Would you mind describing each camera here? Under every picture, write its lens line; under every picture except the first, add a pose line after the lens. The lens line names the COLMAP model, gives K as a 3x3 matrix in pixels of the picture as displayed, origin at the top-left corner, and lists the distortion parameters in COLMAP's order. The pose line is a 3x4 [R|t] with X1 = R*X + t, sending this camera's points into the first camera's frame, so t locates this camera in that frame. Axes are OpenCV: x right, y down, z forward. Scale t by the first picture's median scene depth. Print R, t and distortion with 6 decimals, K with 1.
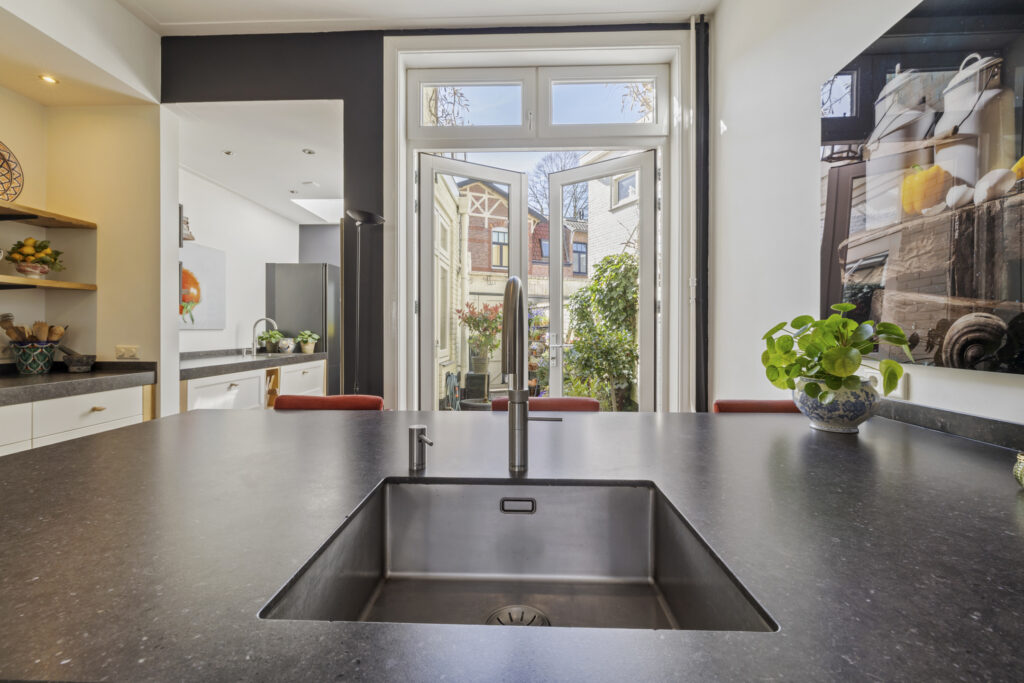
lens RADIAL K [[427.1, 0, 508.0], [0, 427.1, 329.6], [0, 0, 1]] dist [-0.000345, -0.000118]
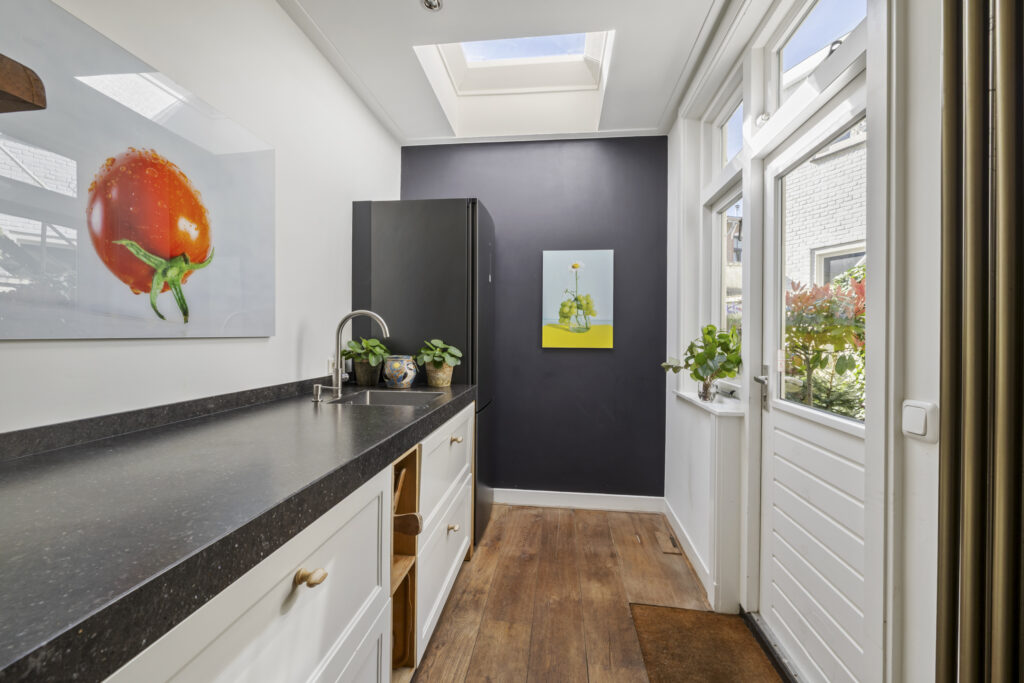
lens RADIAL K [[432.8, 0, 508.7], [0, 432.8, 334.9], [0, 0, 1]] dist [0.000197, 0.000139]
pose [[0.995779, 0.000463, -0.091779, -0.650662], [-0.000610, 0.999999, -0.001576, -0.003391], [0.091778, 0.001625, 0.995778, 0.987506]]
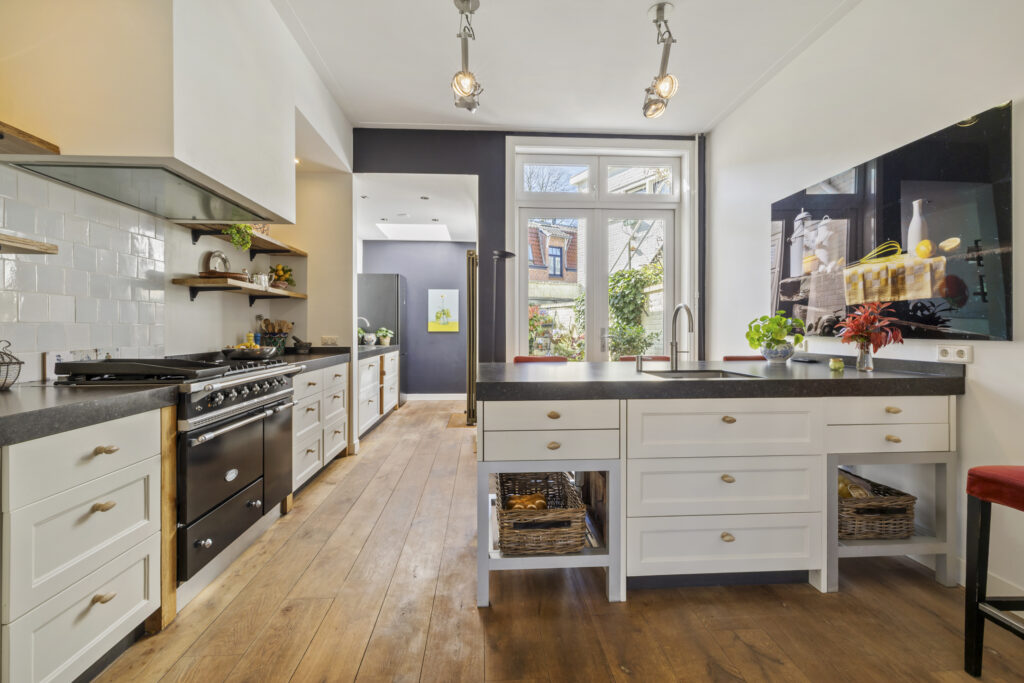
lens RADIAL K [[431.9, 0, 510.6], [0, 431.9, 330.1], [0, 0, 1]] dist [-0.000594, -0.000553]
pose [[0.995252, -0.003973, 0.097248, -0.419825], [0.003770, 0.999990, 0.002269, 0.016026], [-0.097256, -0.001891, 0.995258, -0.553515]]
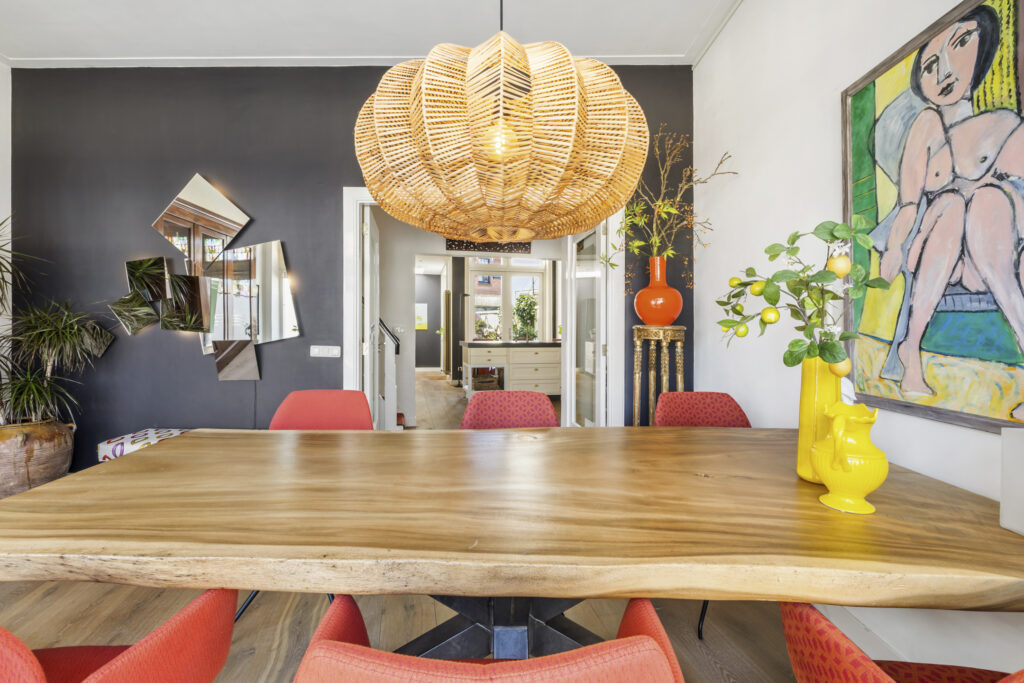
lens RADIAL K [[444.9, 0, 501.2], [0, 444.9, 337.7], [0, 0, 1]] dist [0.000076, 0.000180]
pose [[0.970634, -0.007384, 0.240448, -0.850047], [0.002242, 0.999763, 0.021652, 0.015908], [-0.240551, -0.020477, 0.970420, -2.450119]]
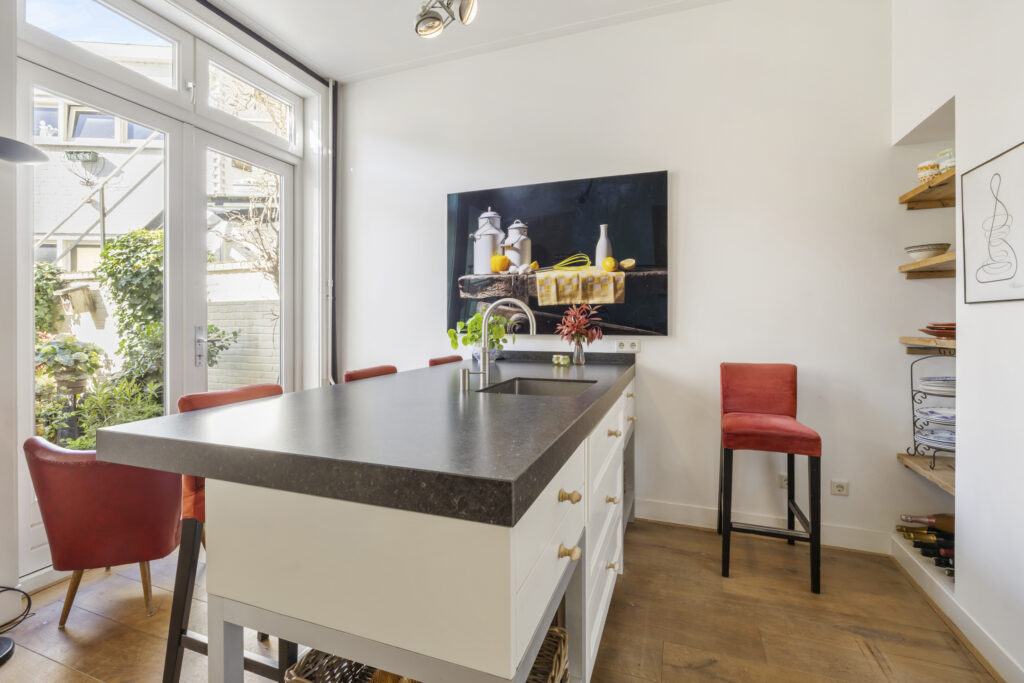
lens RADIAL K [[459.9, 0, 509.4], [0, 459.9, 320.8], [0, 0, 1]] dist [-0.004330, -0.000166]
pose [[0.319483, -0.004174, 0.947583, -0.676843], [0.002978, 0.999990, 0.003401, -0.000720], [-0.947587, 0.001735, 0.319493, 0.039166]]
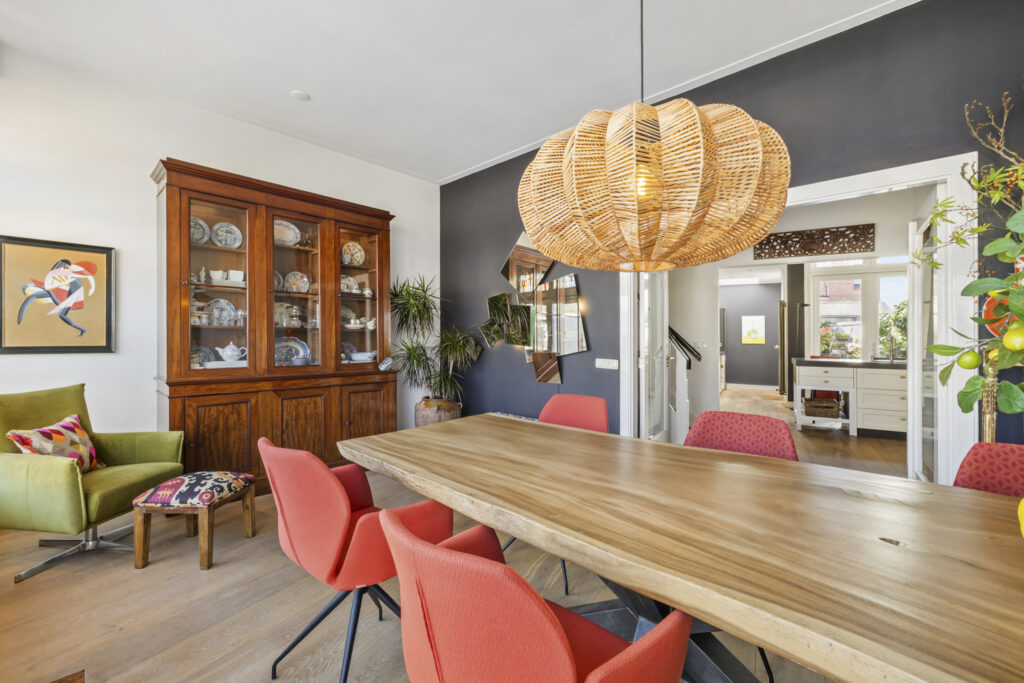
lens RADIAL K [[432.8, 0, 508.7], [0, 432.8, 334.9], [0, 0, 1]] dist [0.000197, 0.000139]
pose [[0.876313, -0.002691, -0.481735, -0.629565], [-0.003891, 0.999912, -0.012663, 0.006022], [0.481727, 0.012972, 0.876226, -2.519840]]
